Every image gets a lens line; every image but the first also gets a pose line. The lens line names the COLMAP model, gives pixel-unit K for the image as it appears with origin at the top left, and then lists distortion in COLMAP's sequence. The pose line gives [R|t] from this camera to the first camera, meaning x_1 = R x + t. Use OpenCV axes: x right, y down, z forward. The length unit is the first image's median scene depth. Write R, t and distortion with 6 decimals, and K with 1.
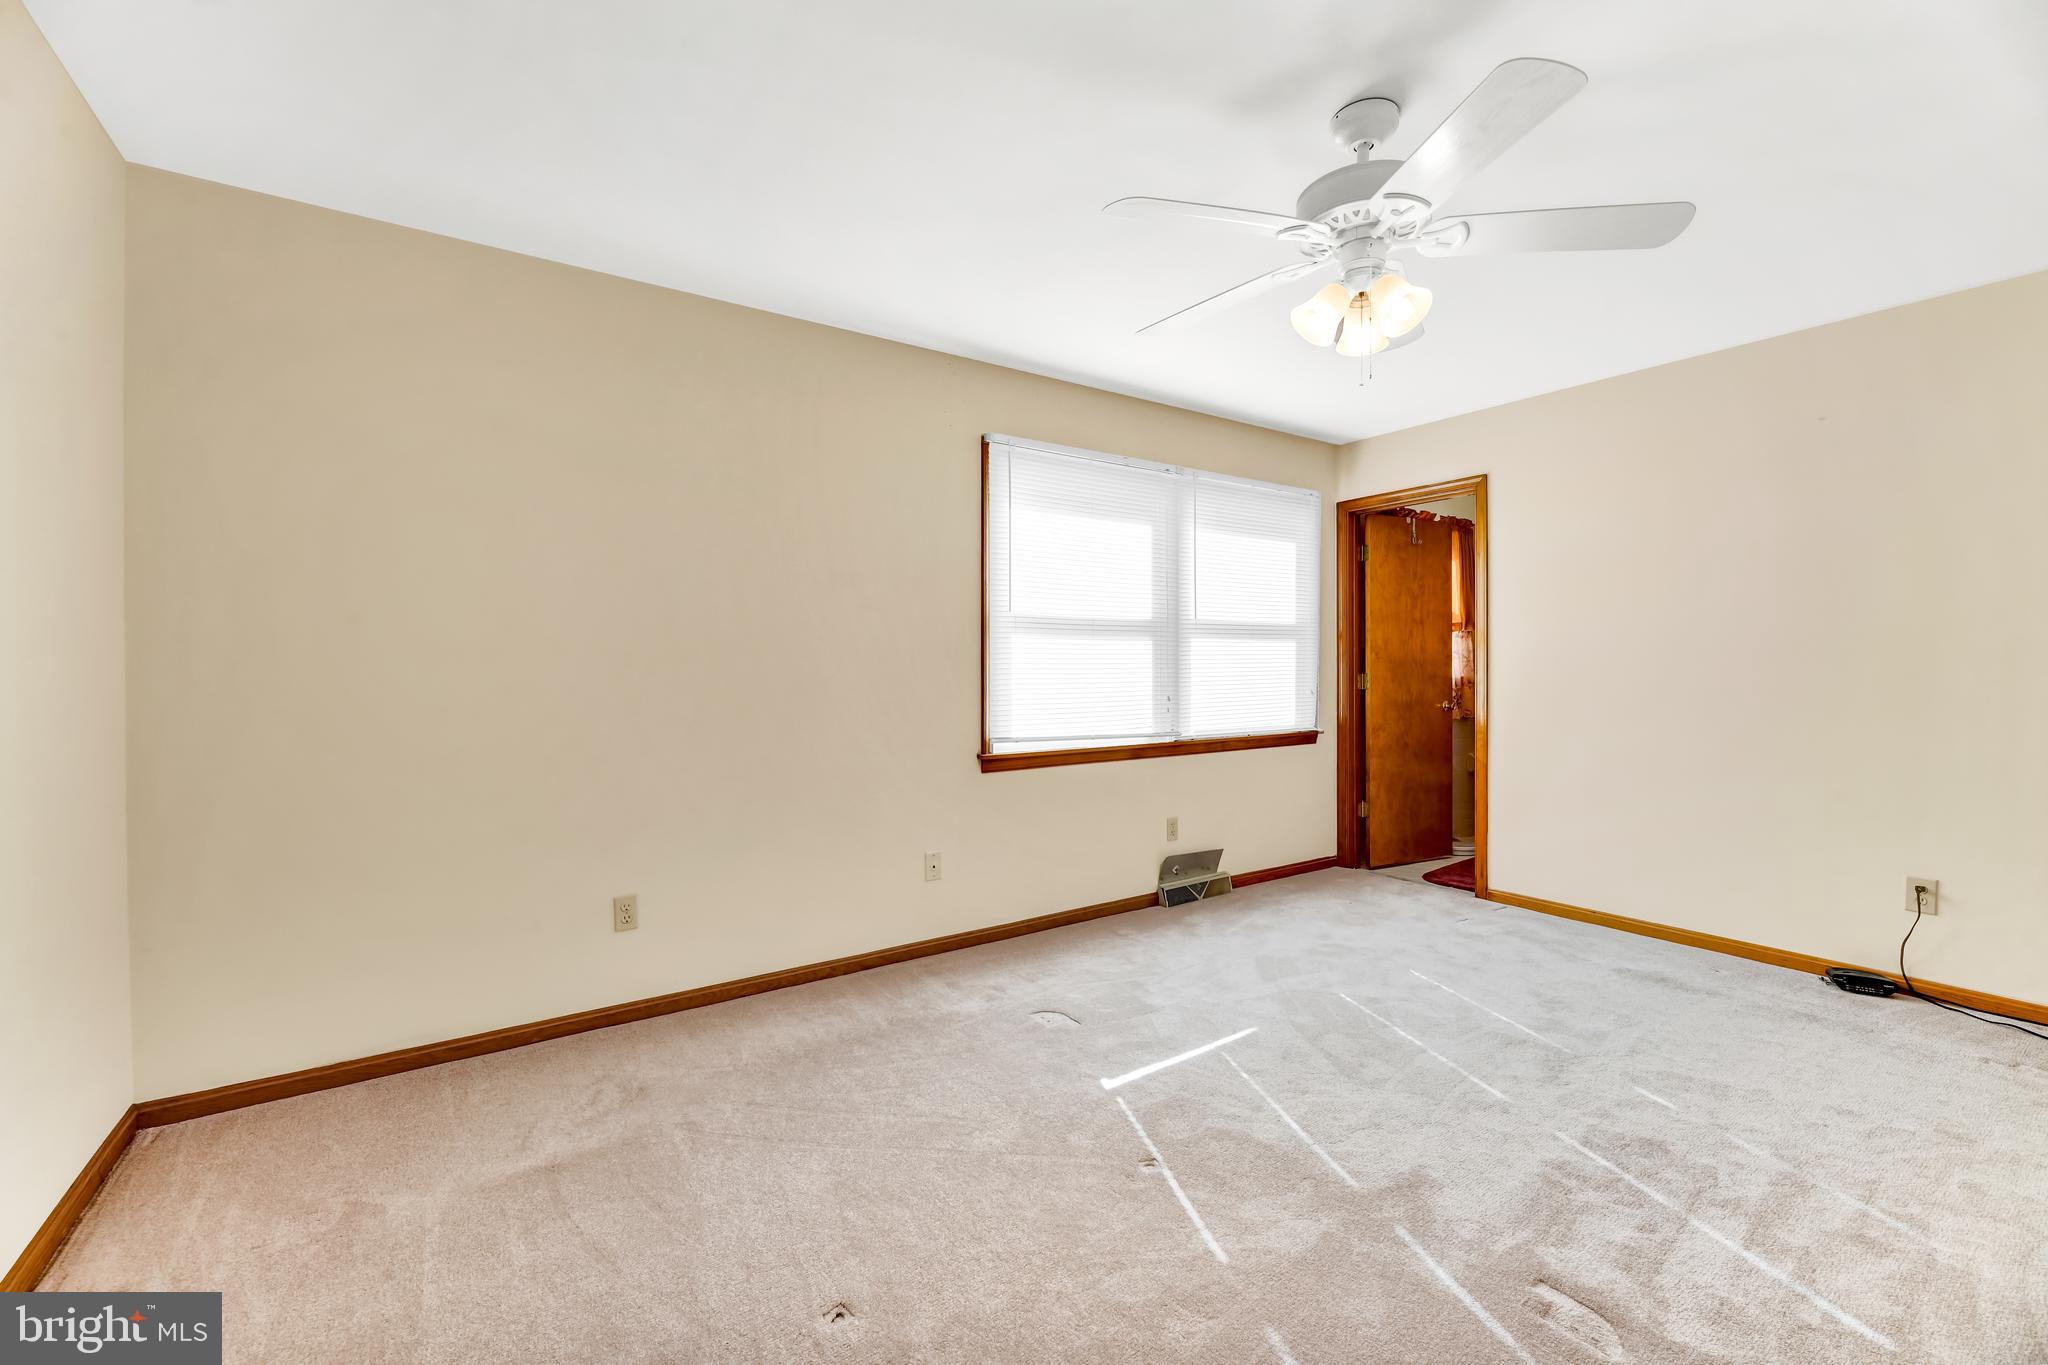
lens RADIAL K [[837.9, 0, 1030.6], [0, 837.9, 675.4], [0, 0, 1]] dist [-0.001117, -0.000234]
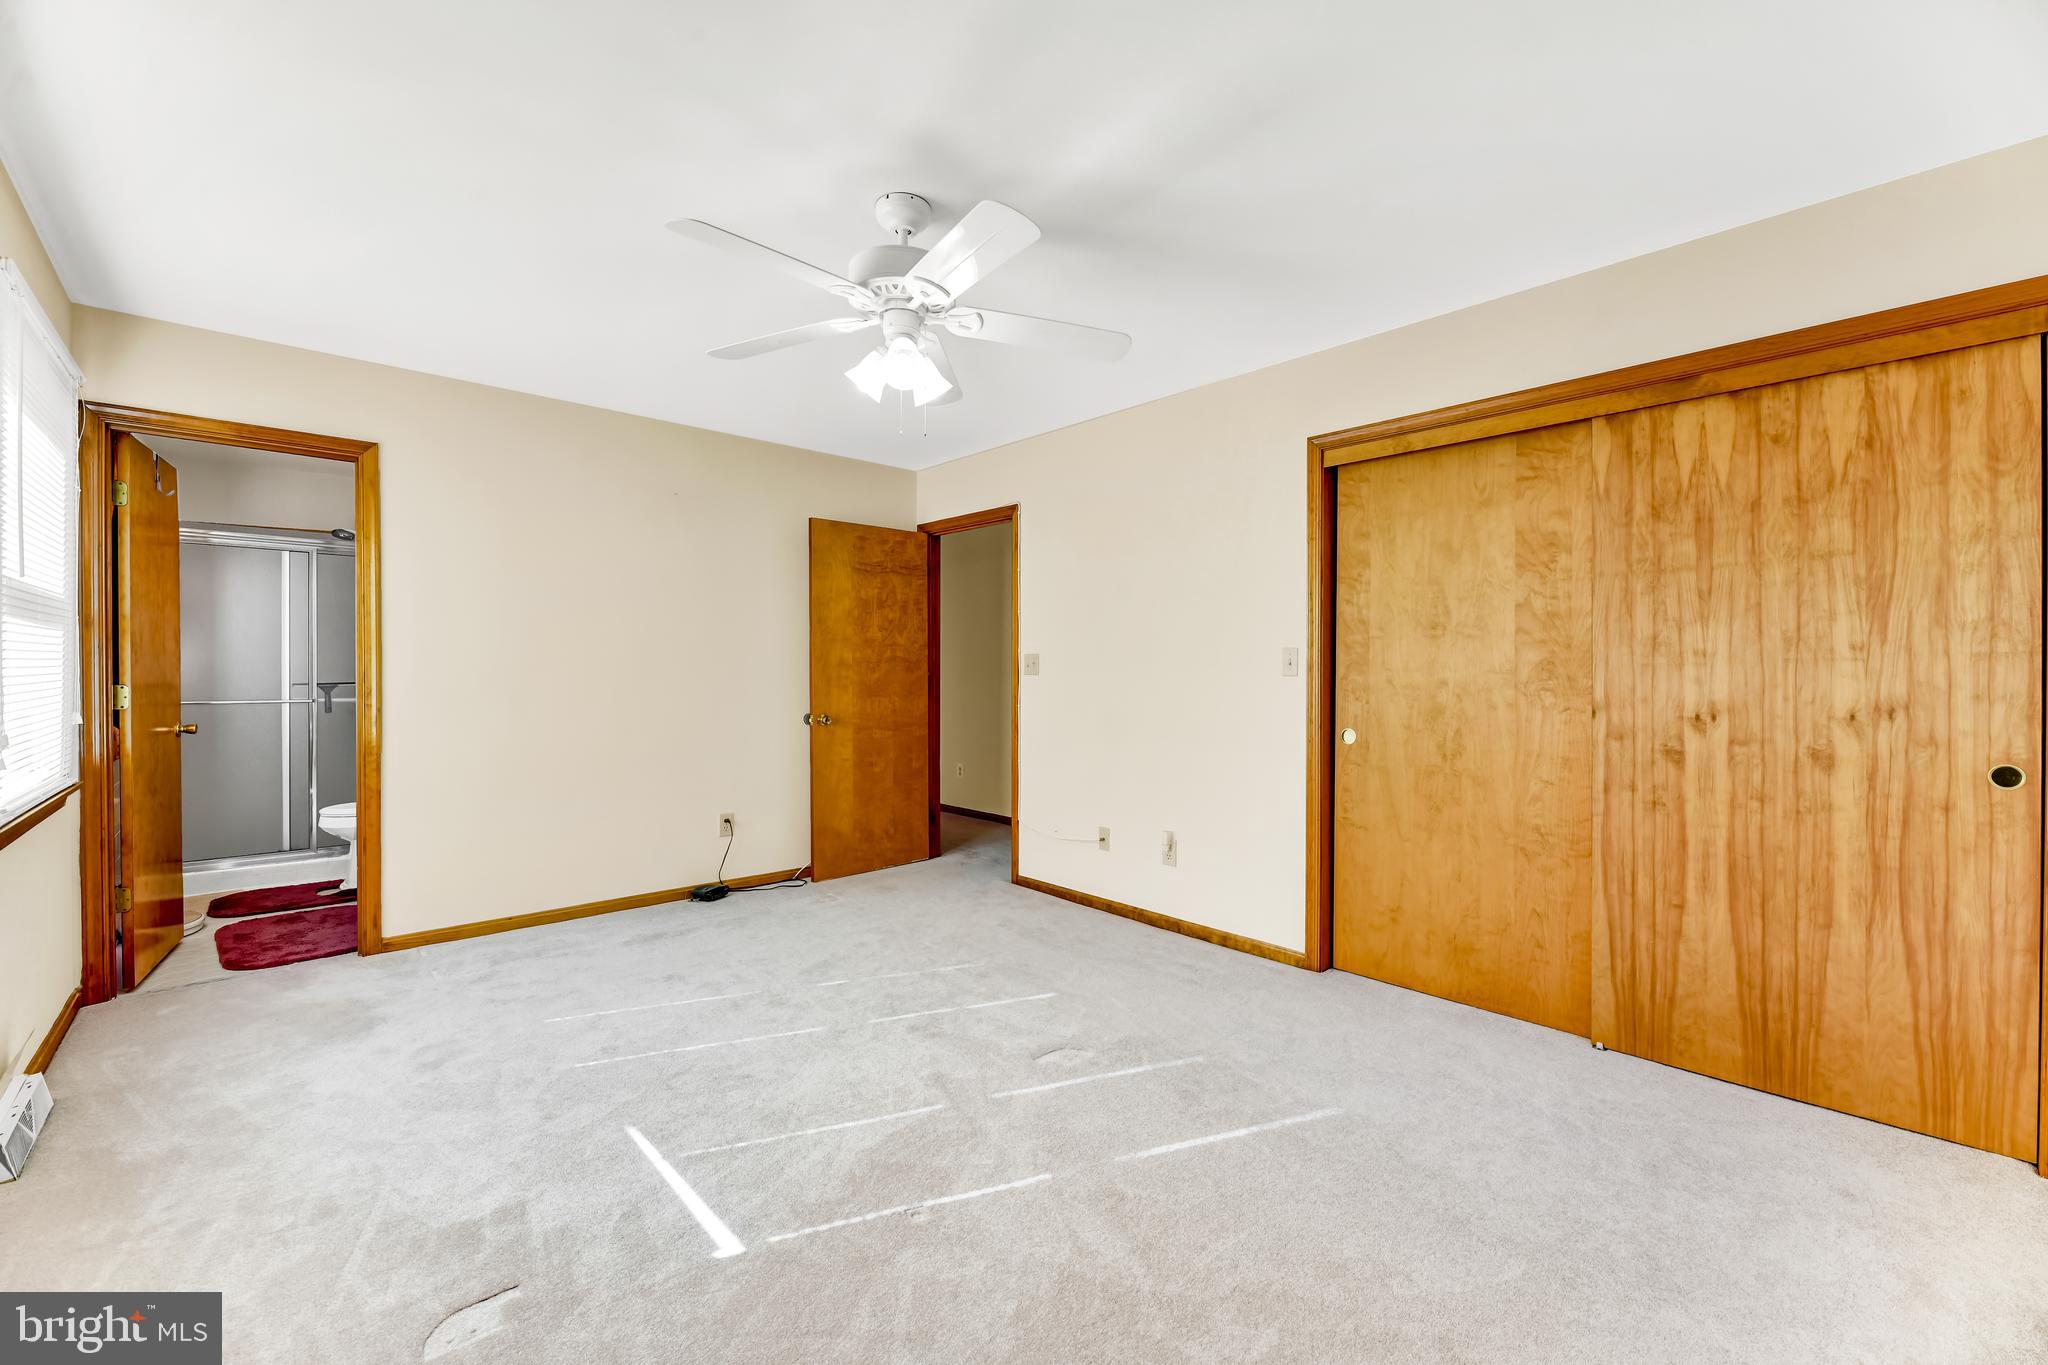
lens RADIAL K [[837.9, 0, 1030.6], [0, 837.9, 675.4], [0, 0, 1]] dist [-0.001117, -0.000234]
pose [[-0.143087, -0.005655, 0.989694, -0.570532], [0.008772, 0.999937, 0.006982, -0.016218], [-0.989671, 0.009681, -0.143028, 0.714747]]
